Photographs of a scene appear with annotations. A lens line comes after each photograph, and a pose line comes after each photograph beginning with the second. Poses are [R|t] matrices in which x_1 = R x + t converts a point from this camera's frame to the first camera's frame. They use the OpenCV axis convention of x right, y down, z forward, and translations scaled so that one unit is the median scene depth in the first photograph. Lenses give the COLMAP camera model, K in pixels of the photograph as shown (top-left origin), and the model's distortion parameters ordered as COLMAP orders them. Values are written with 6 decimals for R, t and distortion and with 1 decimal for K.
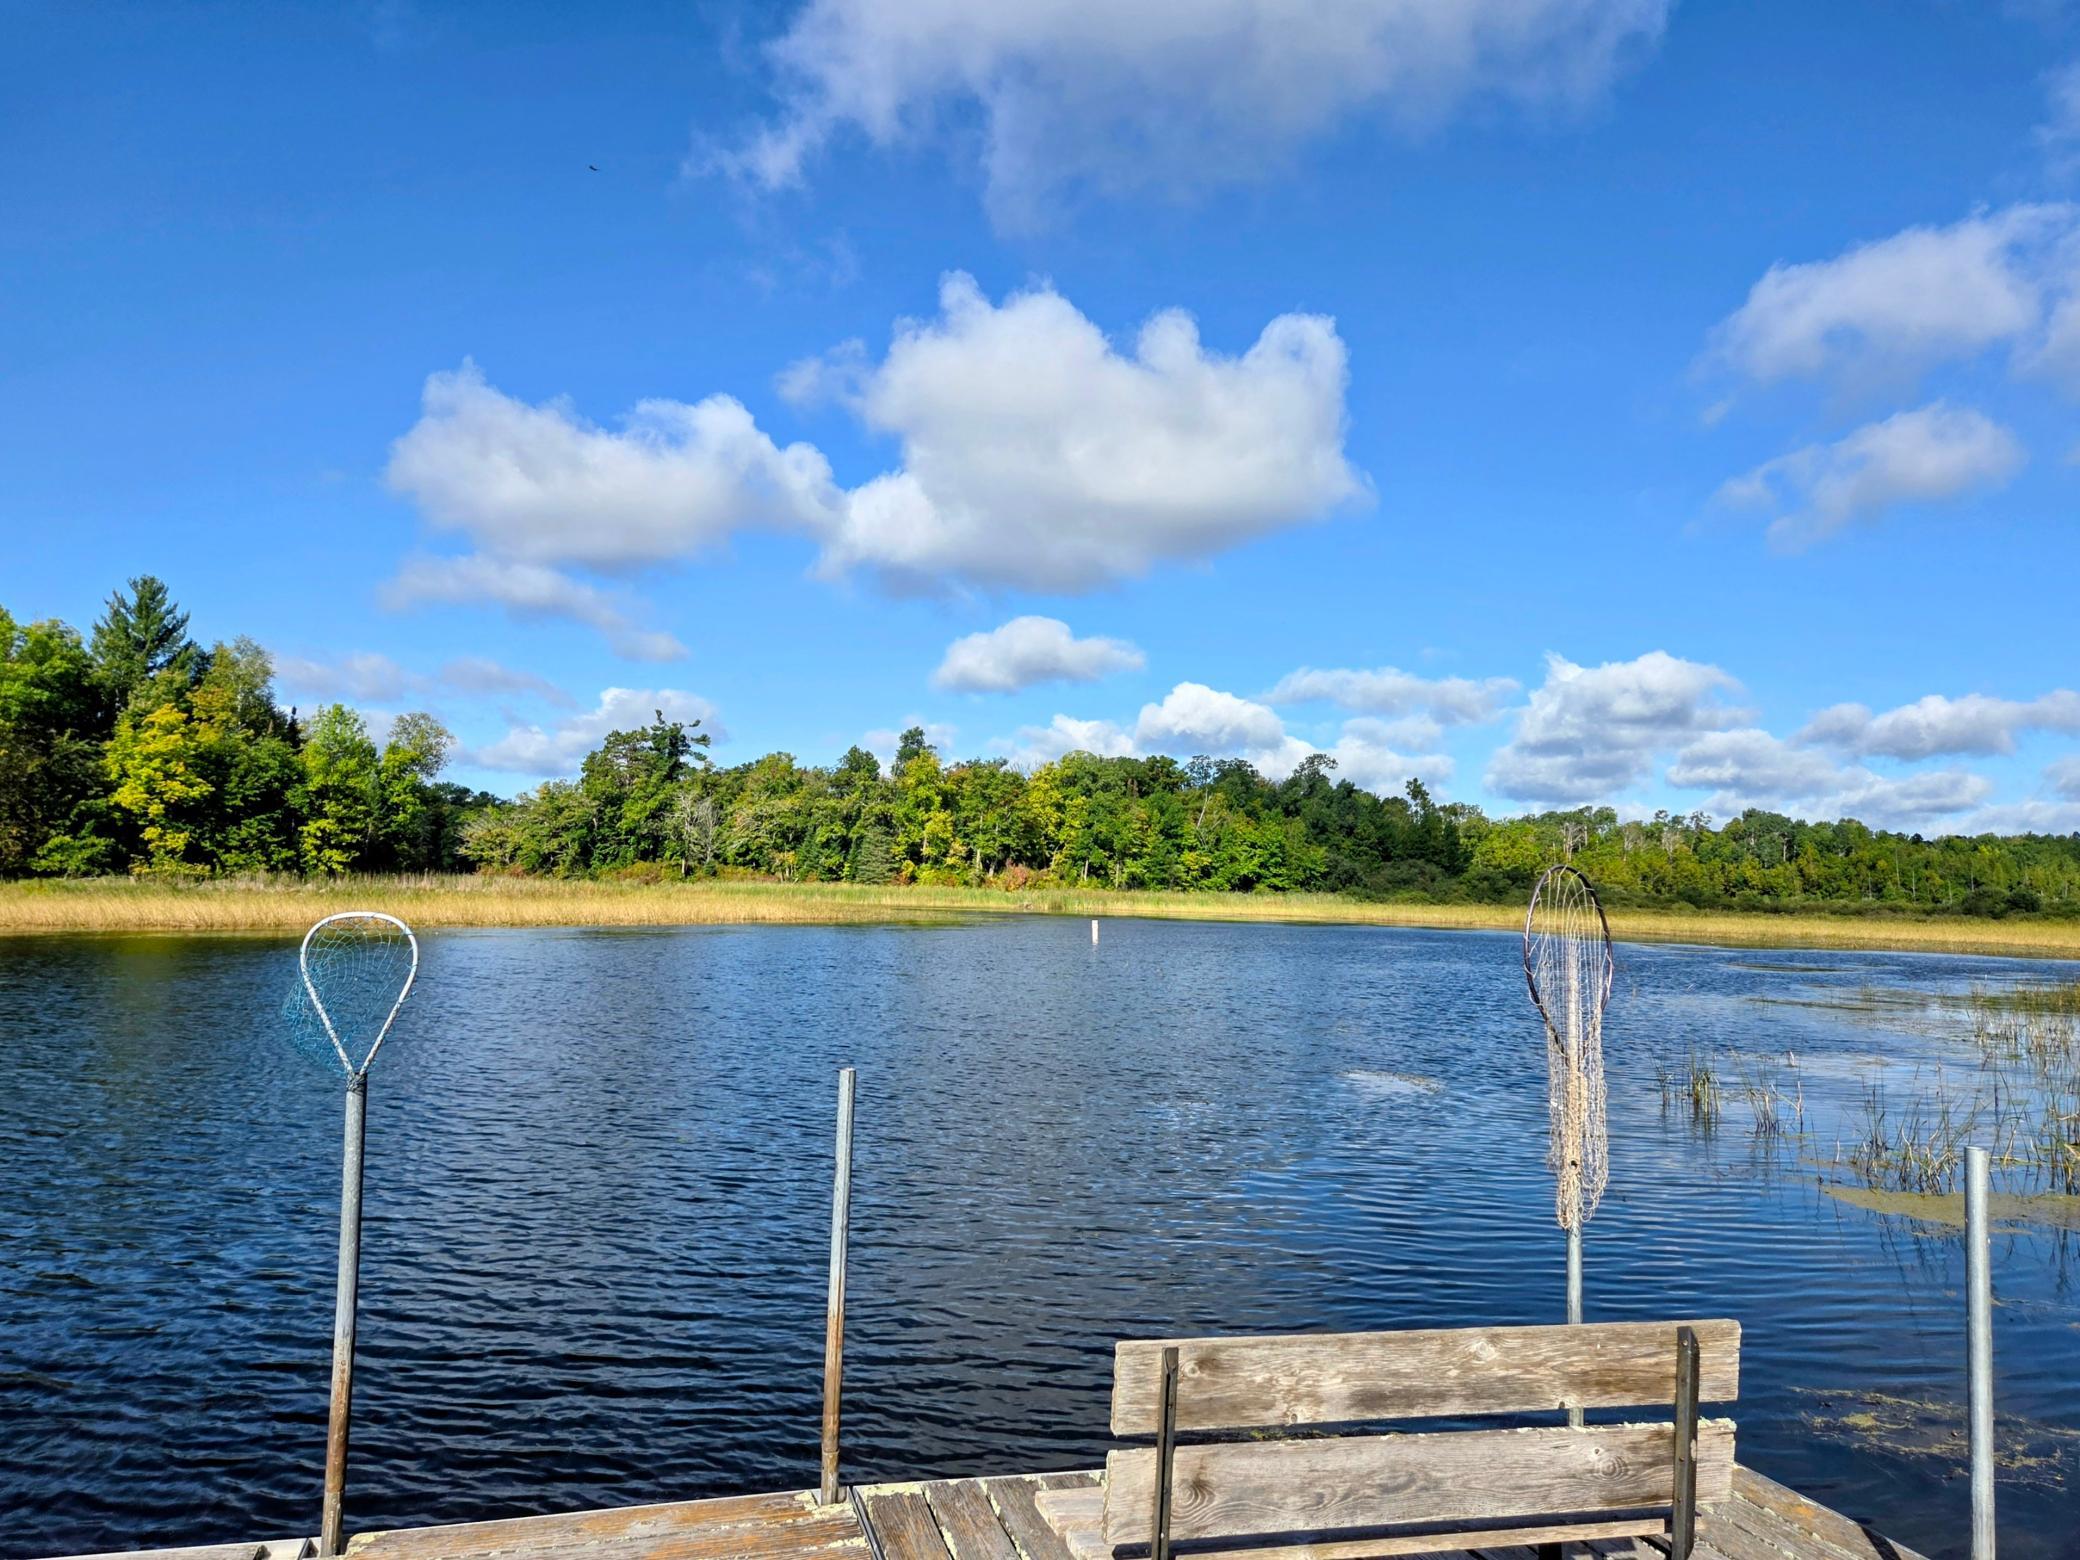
lens RADIAL K [[1588.8, 0, 1028.5], [0, 1588.8, 770.2], [0, 0, 1]] dist [0.136212, -0.157405]
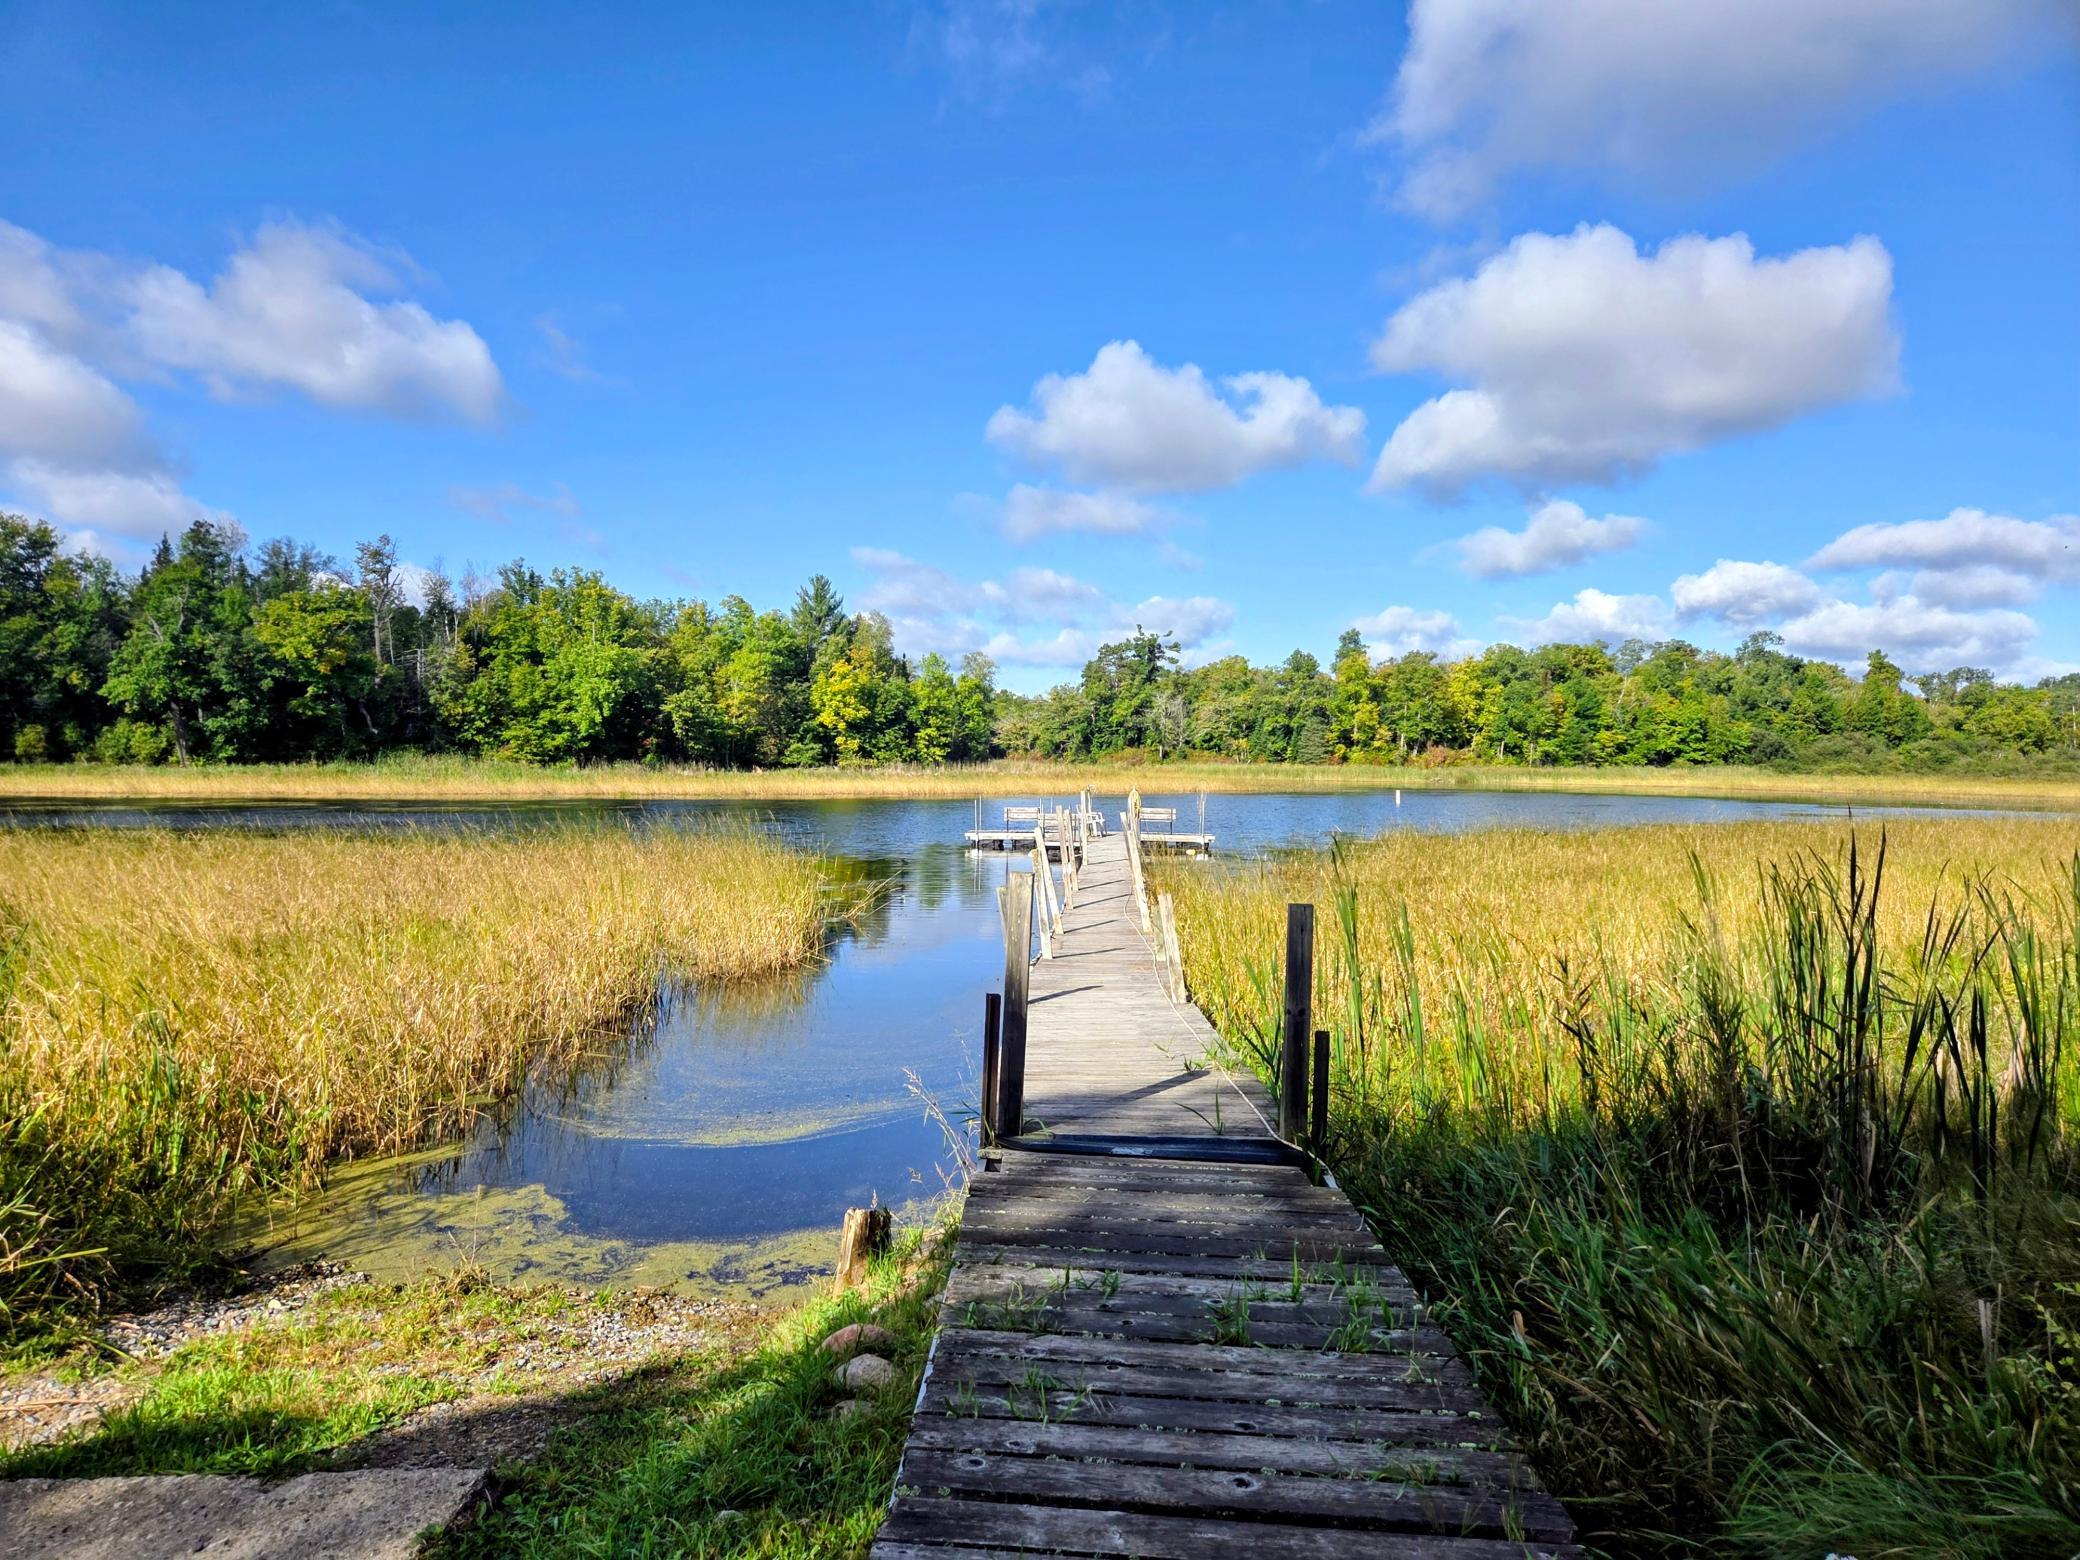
lens RADIAL K [[1588.8, 0, 1028.5], [0, 1588.8, 770.2], [0, 0, 1]] dist [0.136212, -0.157405]
pose [[0.954197, -0.011924, -0.298941, 0.058636], [0.035017, 0.996789, 0.072011, -0.018857], [0.297123, -0.079181, 0.951551, -0.223148]]
